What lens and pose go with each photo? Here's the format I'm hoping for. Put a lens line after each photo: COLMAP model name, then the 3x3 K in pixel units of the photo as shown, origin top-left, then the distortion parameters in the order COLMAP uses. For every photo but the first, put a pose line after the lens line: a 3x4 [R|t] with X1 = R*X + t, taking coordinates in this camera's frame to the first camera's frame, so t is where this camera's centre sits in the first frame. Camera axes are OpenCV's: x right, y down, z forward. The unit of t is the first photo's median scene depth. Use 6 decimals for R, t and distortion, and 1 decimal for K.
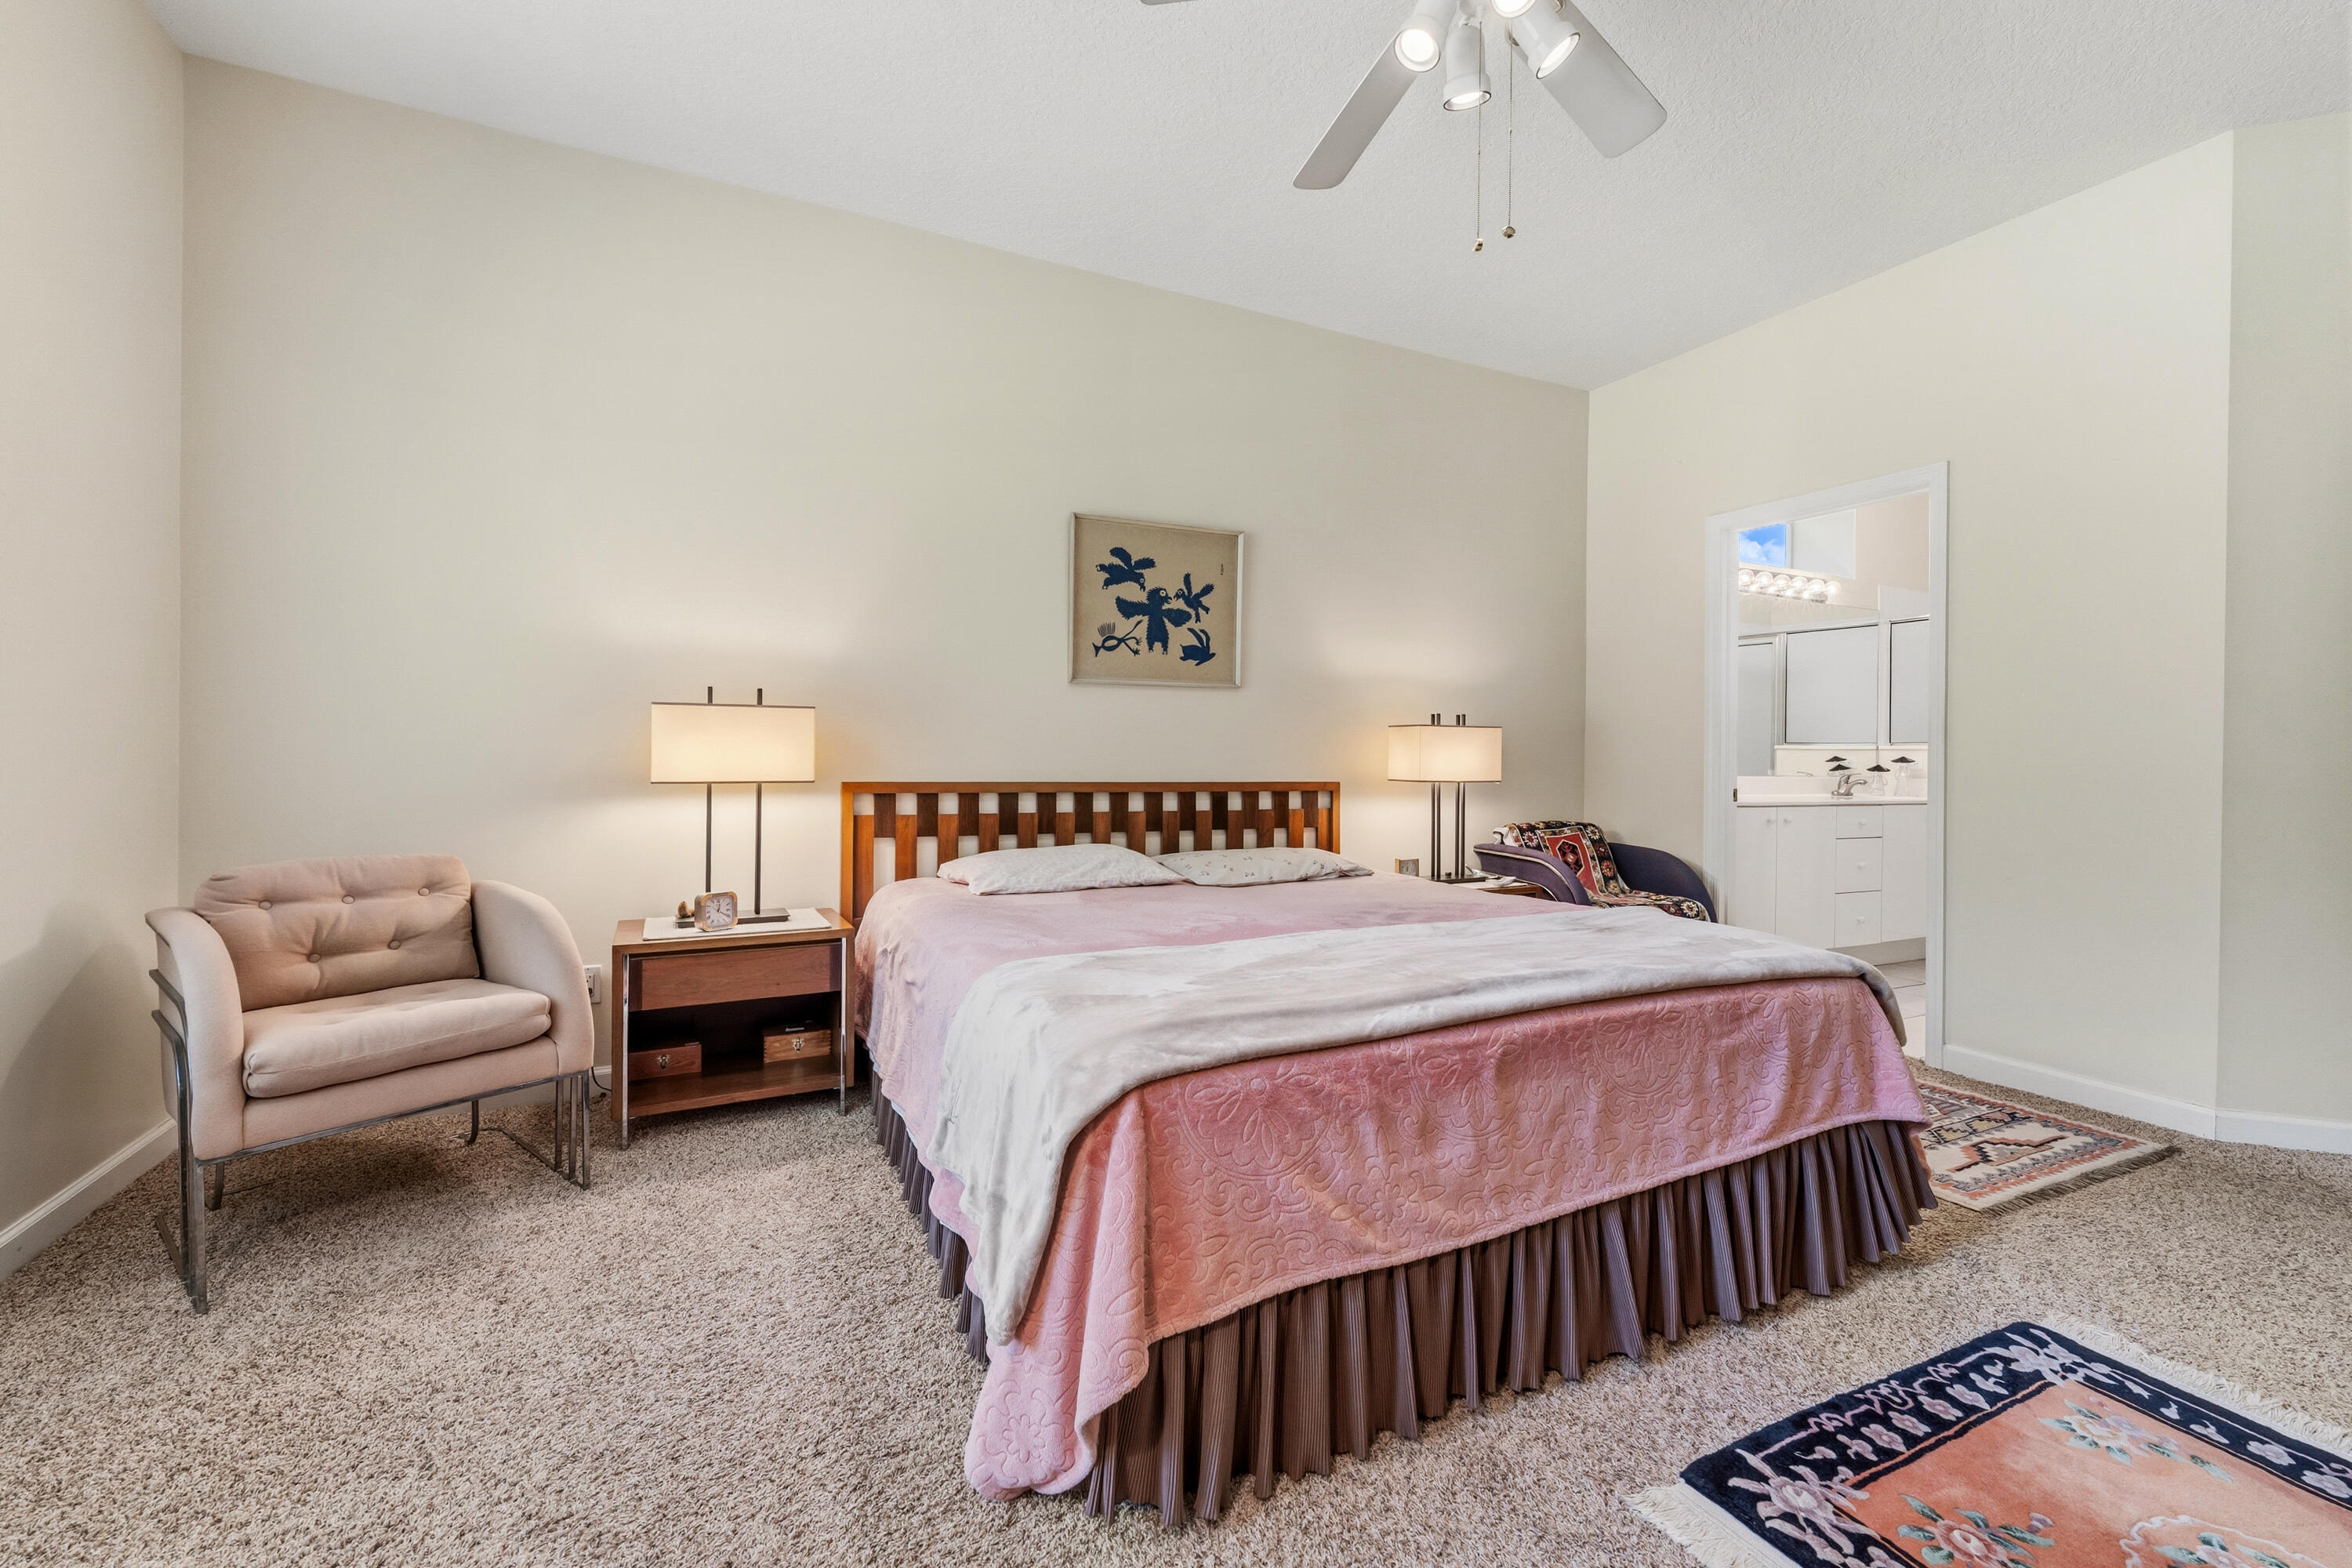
lens RADIAL K [[959.3, 0, 1181.3], [0, 959.3, 777.6], [0, 0, 1]] dist [-0.000801, -0.000898]
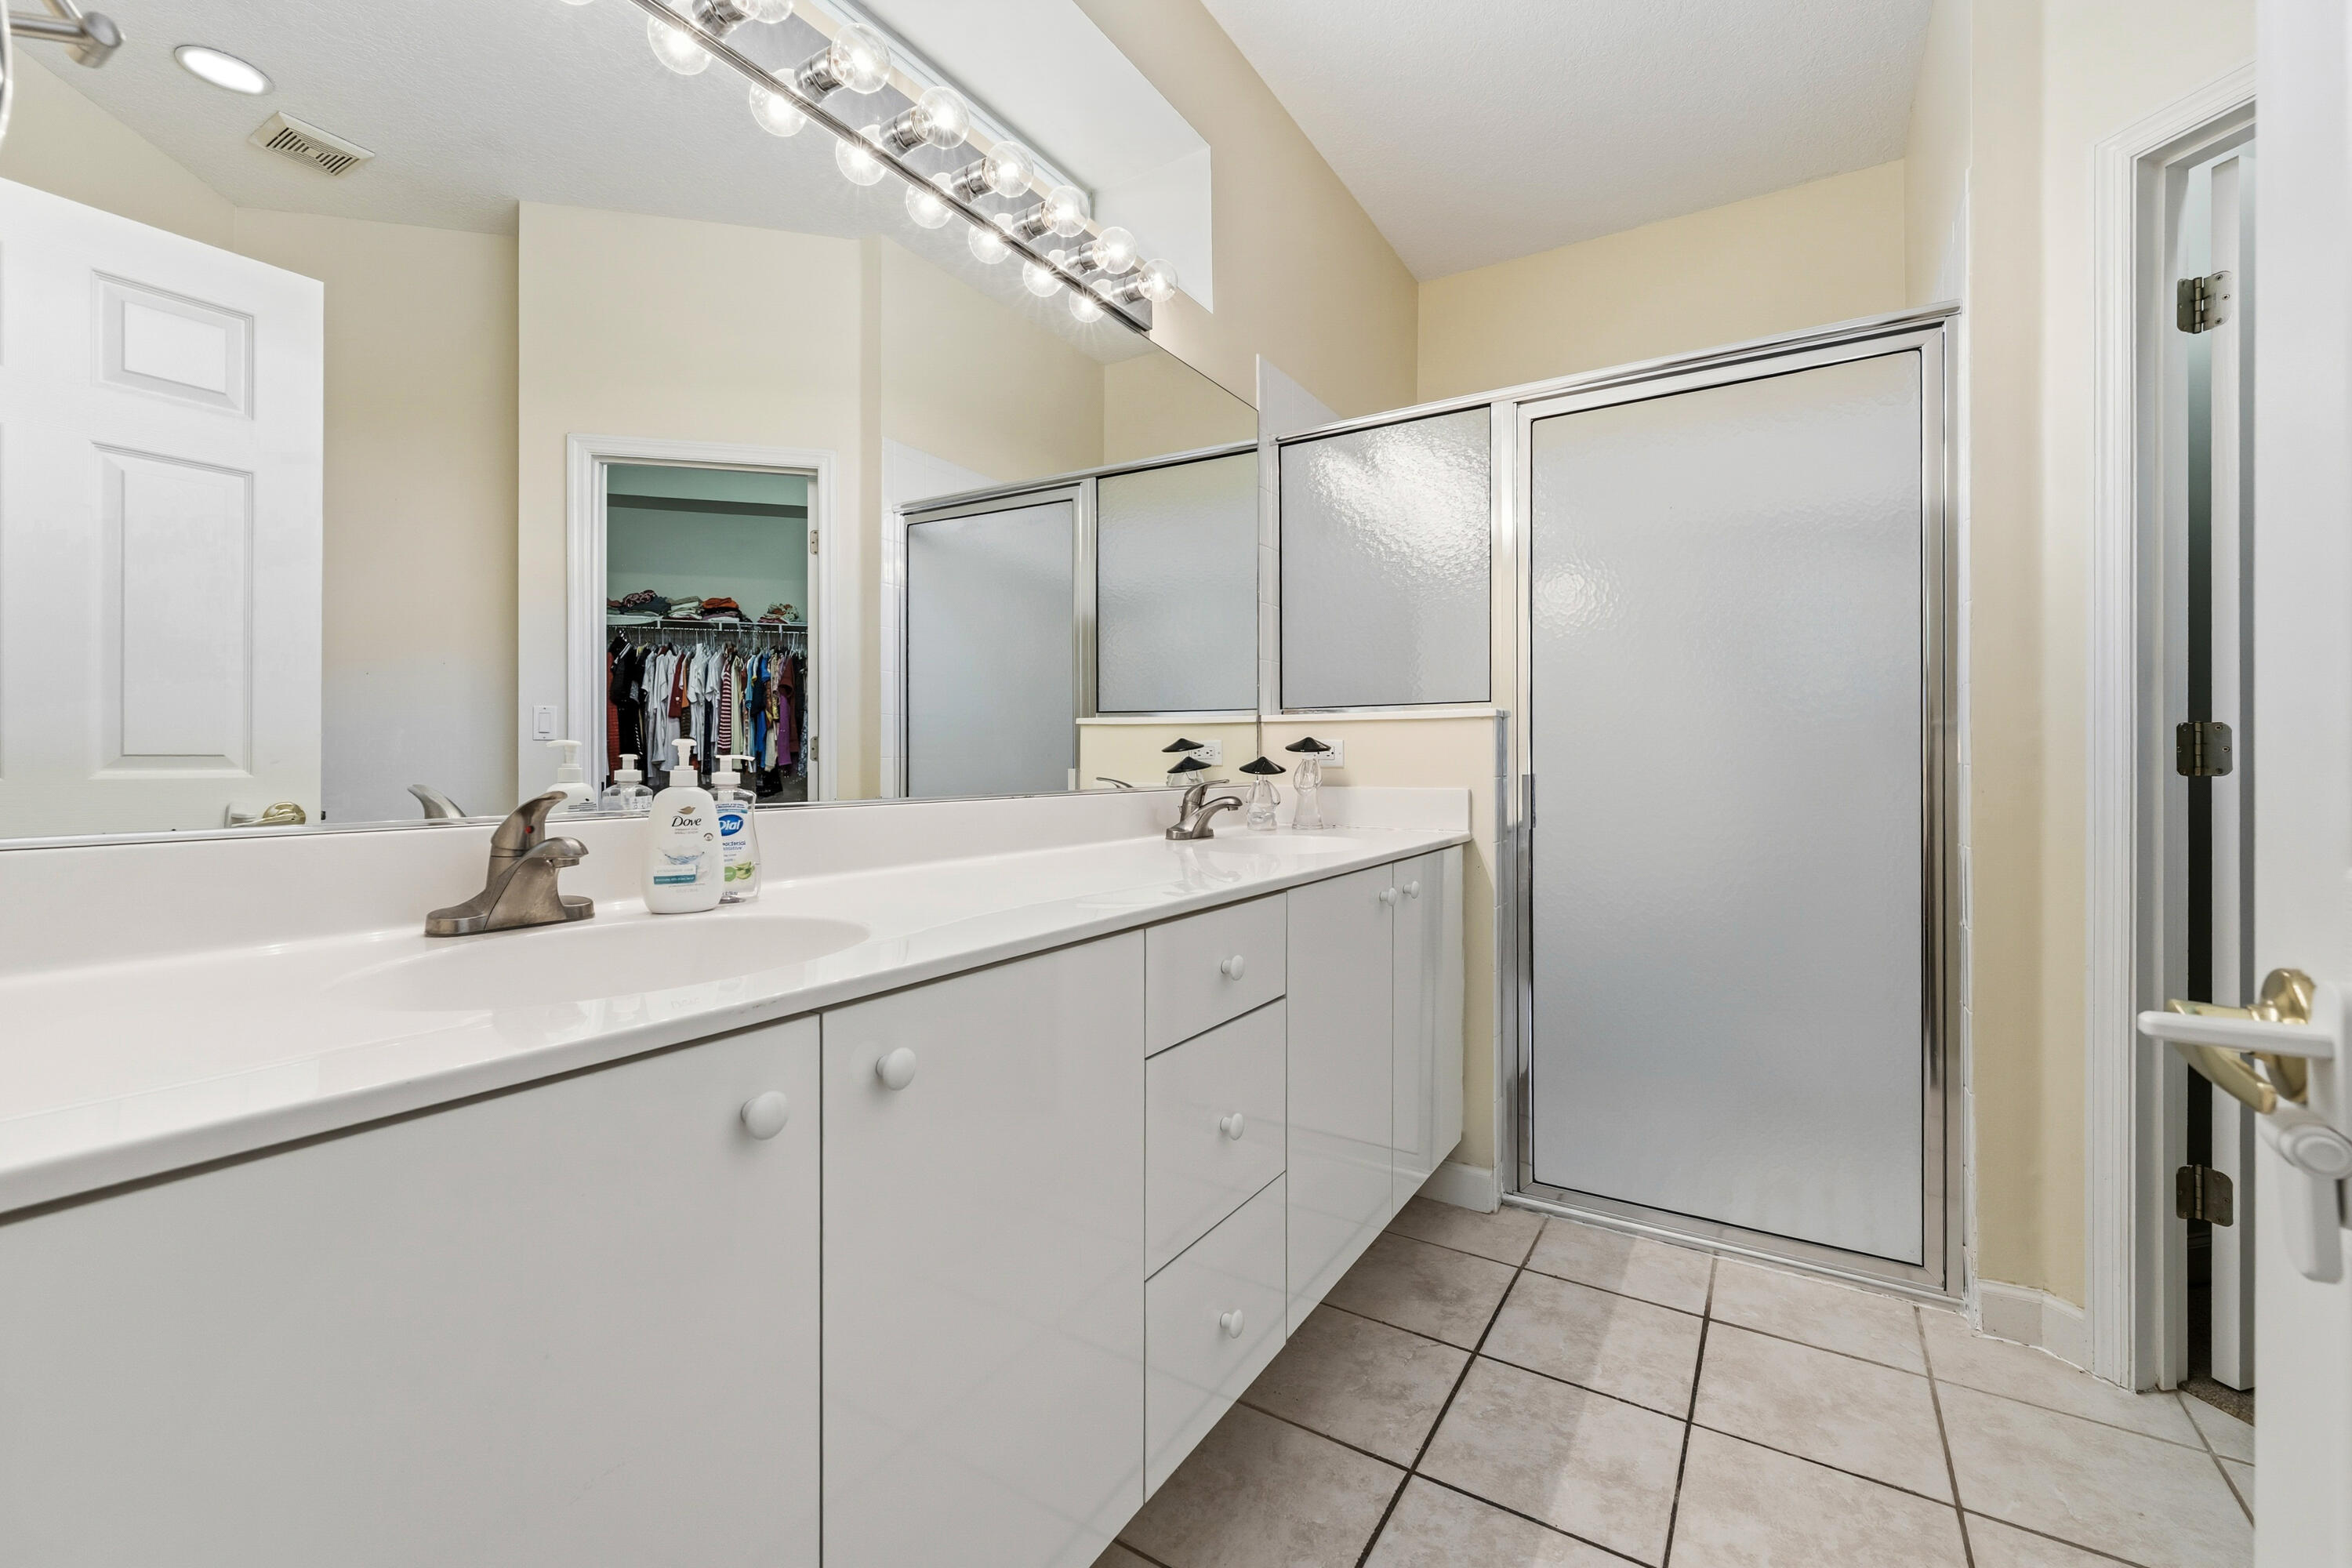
lens RADIAL K [[959.3, 0, 1169.6], [0, 959.3, 770.4], [0, 0, 1]] dist [-0.000801, -0.000898]
pose [[0.850271, -0.013223, 0.526180, 0.451283], [0.016814, 0.999857, -0.002044, -0.007181], [-0.526077, 0.010585, 0.850371, 0.636128]]
